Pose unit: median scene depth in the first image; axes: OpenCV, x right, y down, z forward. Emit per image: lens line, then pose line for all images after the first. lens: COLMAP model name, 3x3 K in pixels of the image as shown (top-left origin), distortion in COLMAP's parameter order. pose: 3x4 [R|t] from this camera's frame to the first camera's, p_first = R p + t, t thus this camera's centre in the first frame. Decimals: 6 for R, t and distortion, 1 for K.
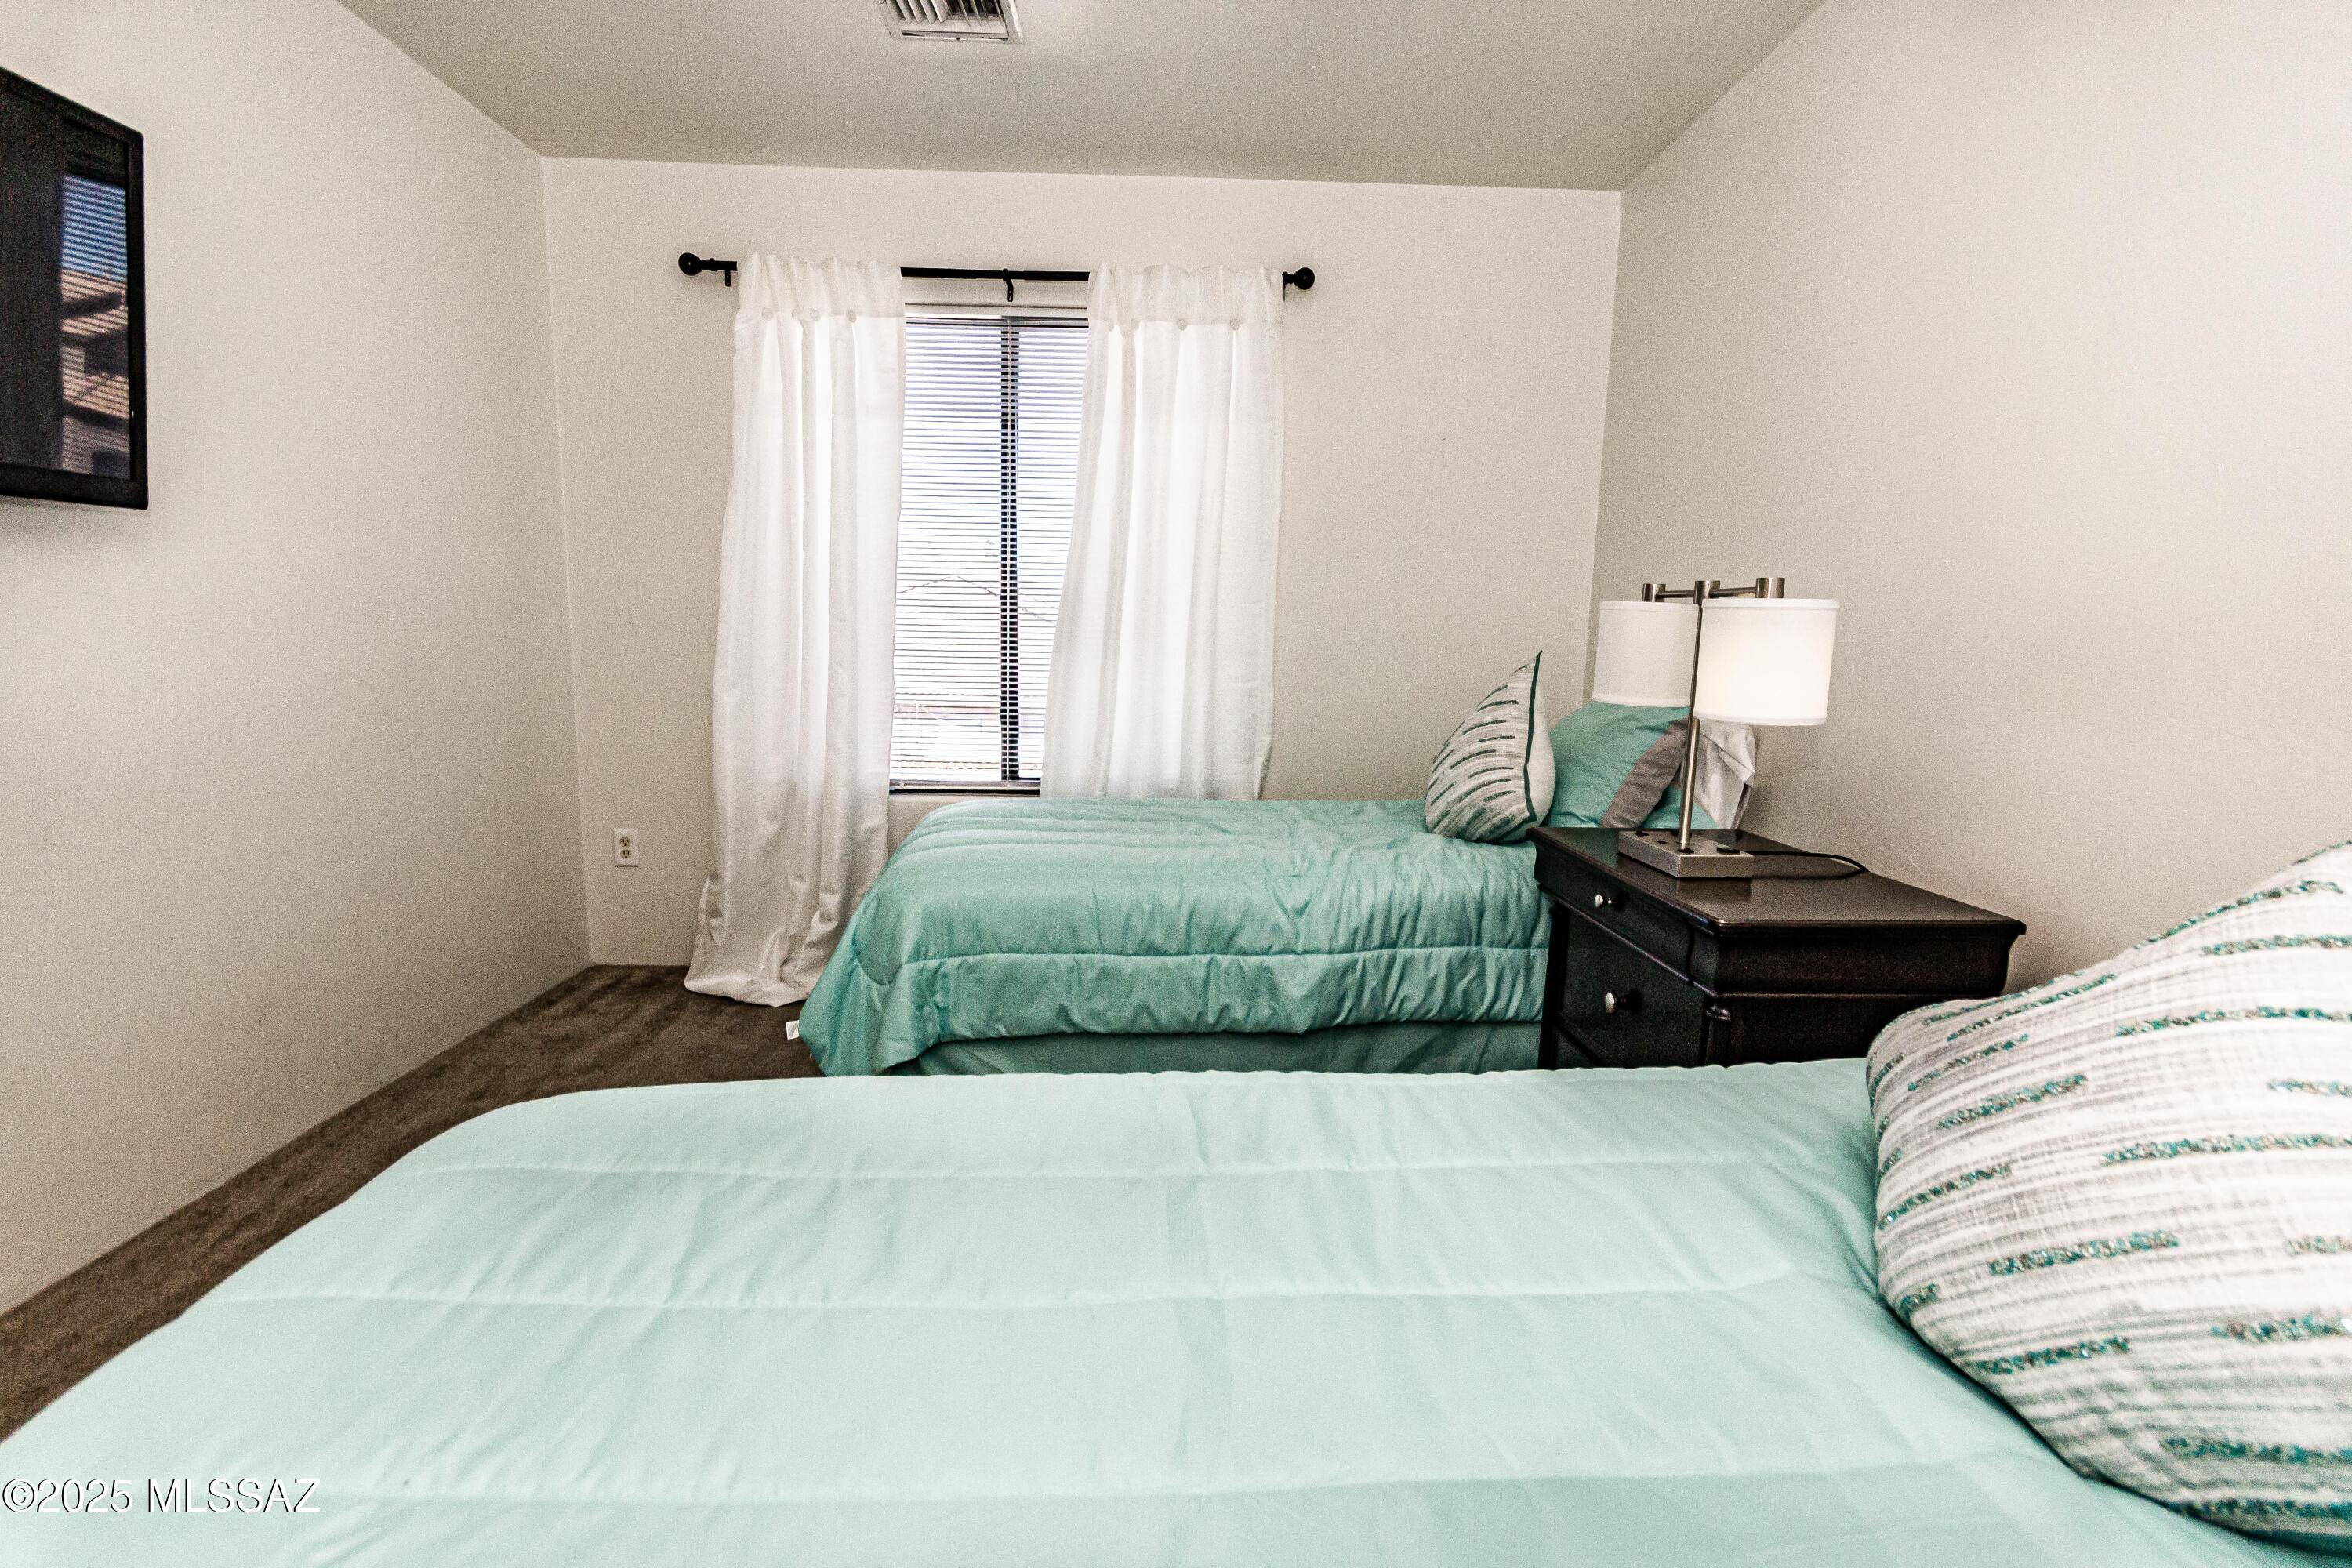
lens RADIAL K [[1099.6, 0, 1176.0], [0, 1099.6, 784.0], [0, 0, 1]] dist [0.001844, 0.000956]
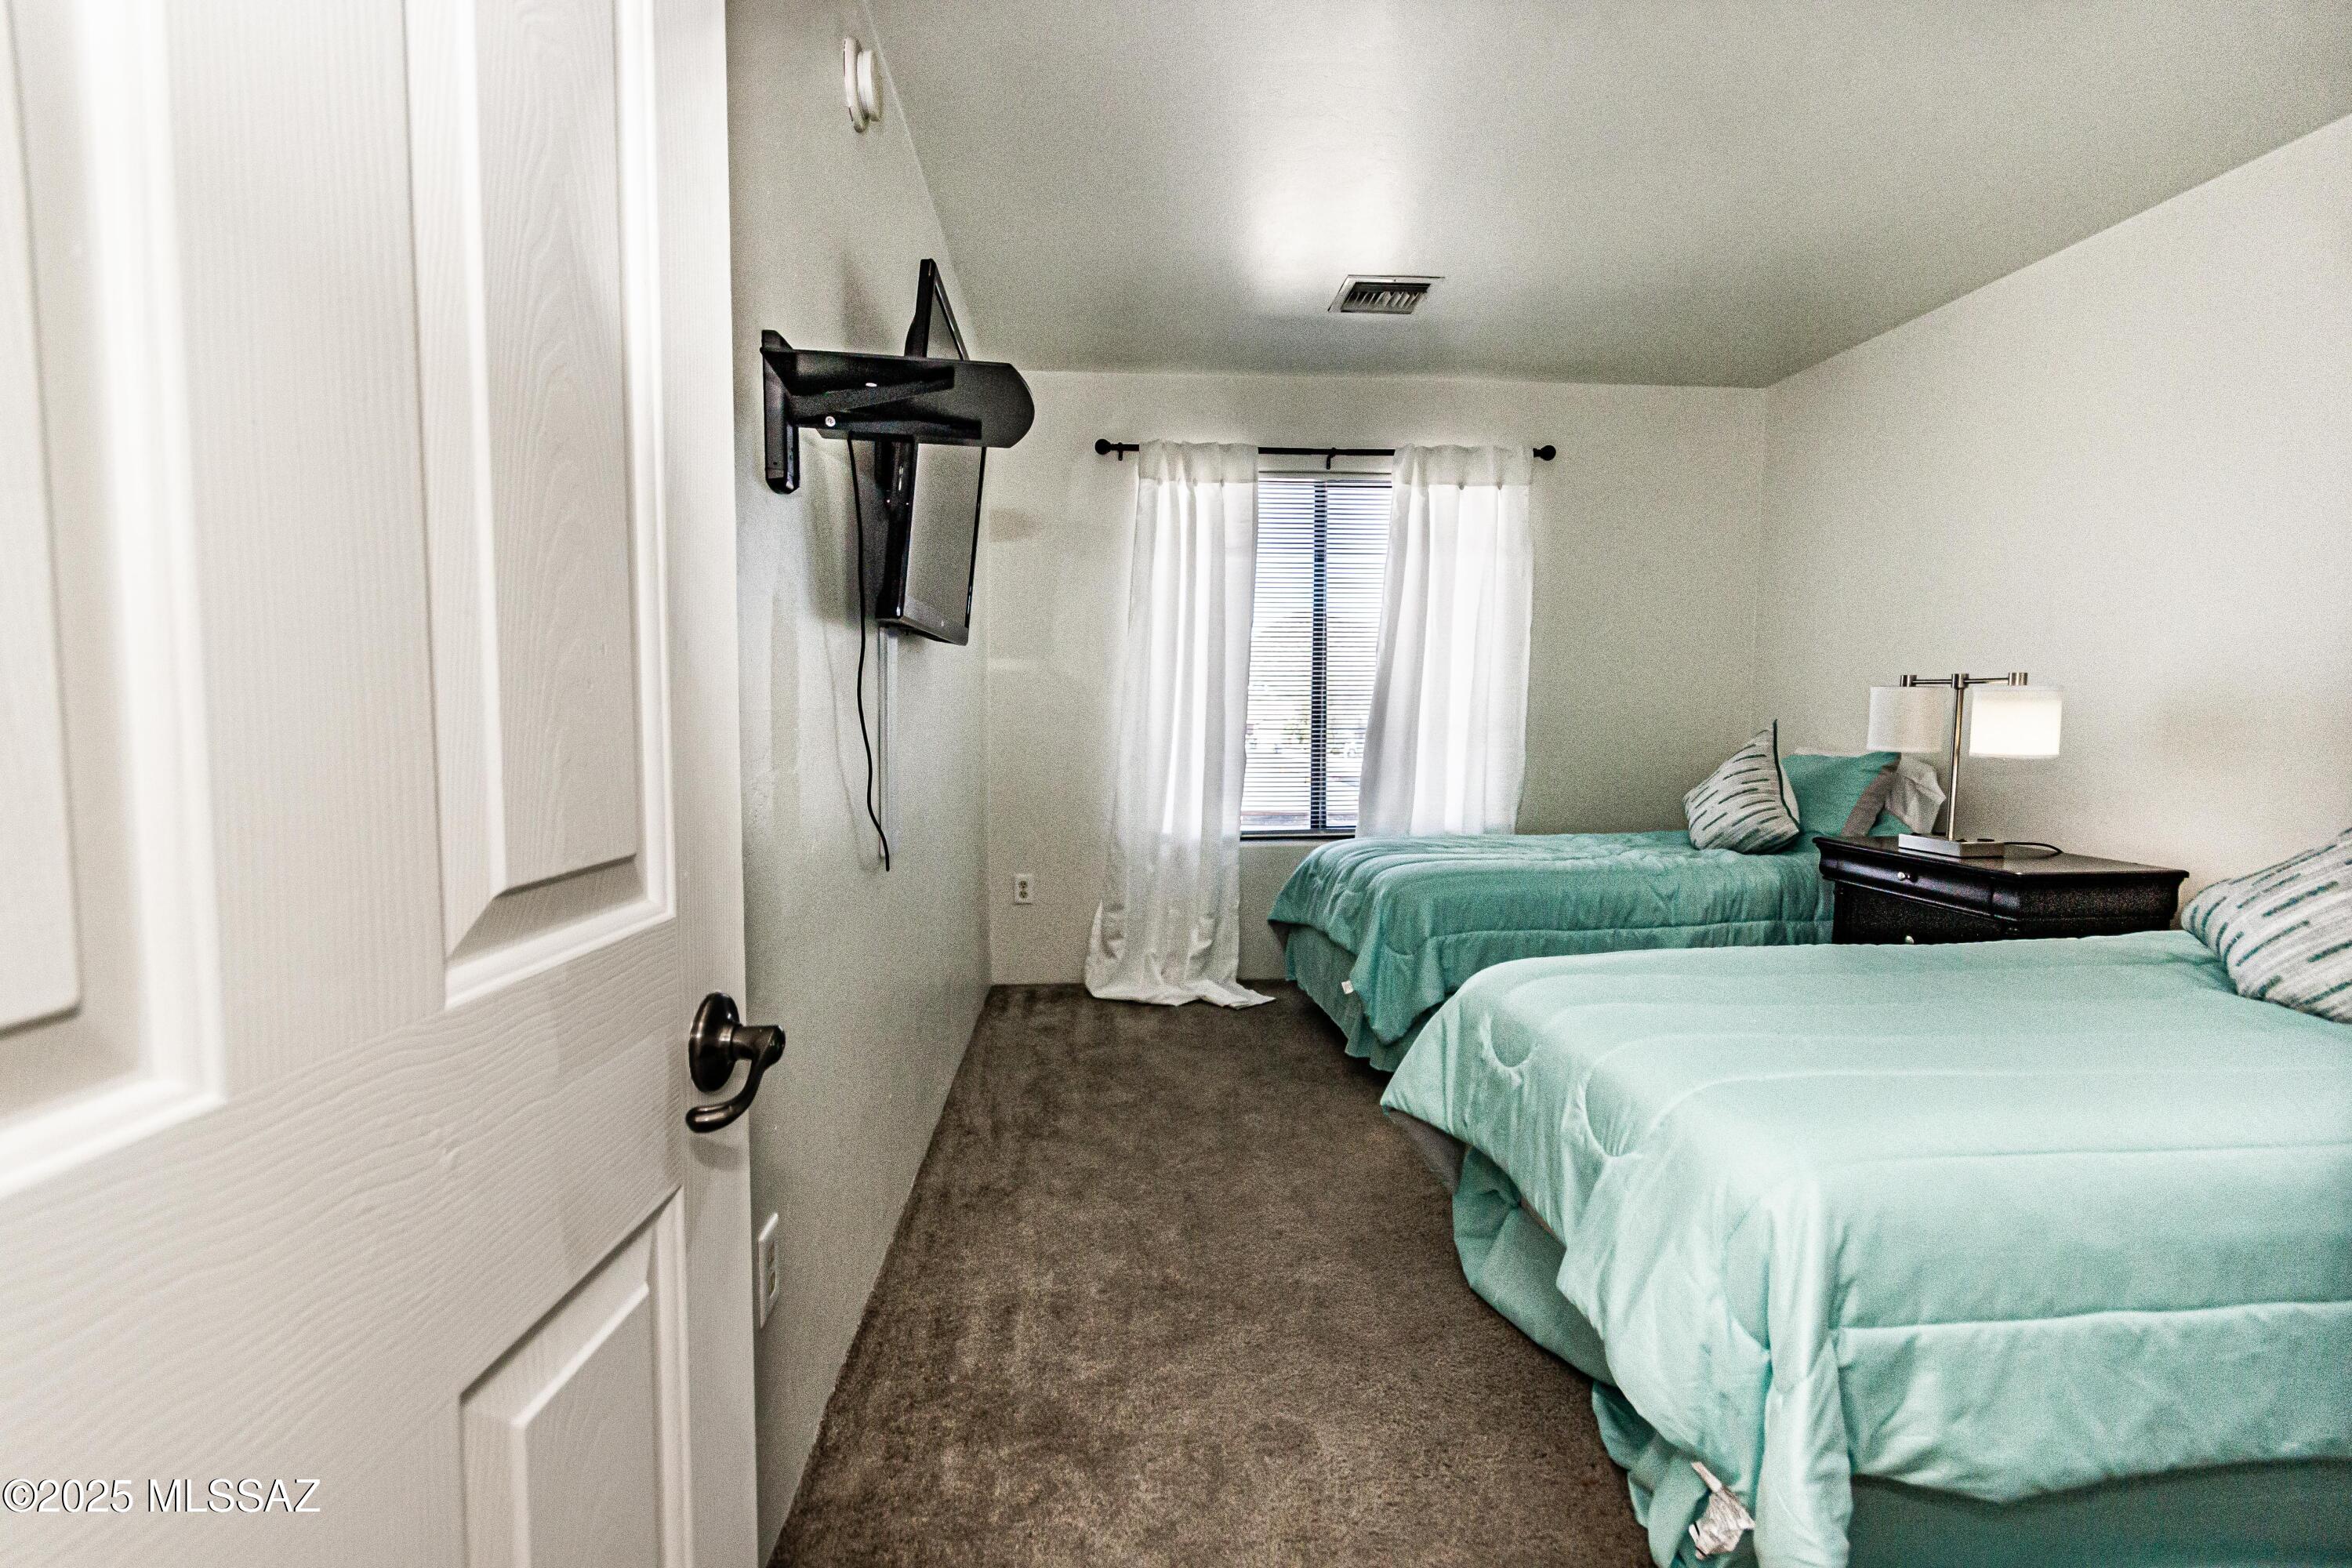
lens RADIAL K [[1104.1, 0, 1176.0], [0, 1104.1, 784.0], [0, 0, 1]] dist [0.001047, 0.011090]
pose [[0.998153, -0.024280, 0.055681, -0.562861], [0.028098, 0.997231, -0.068849, 0.041962], [-0.053855, 0.070287, 0.996072, -0.407638]]
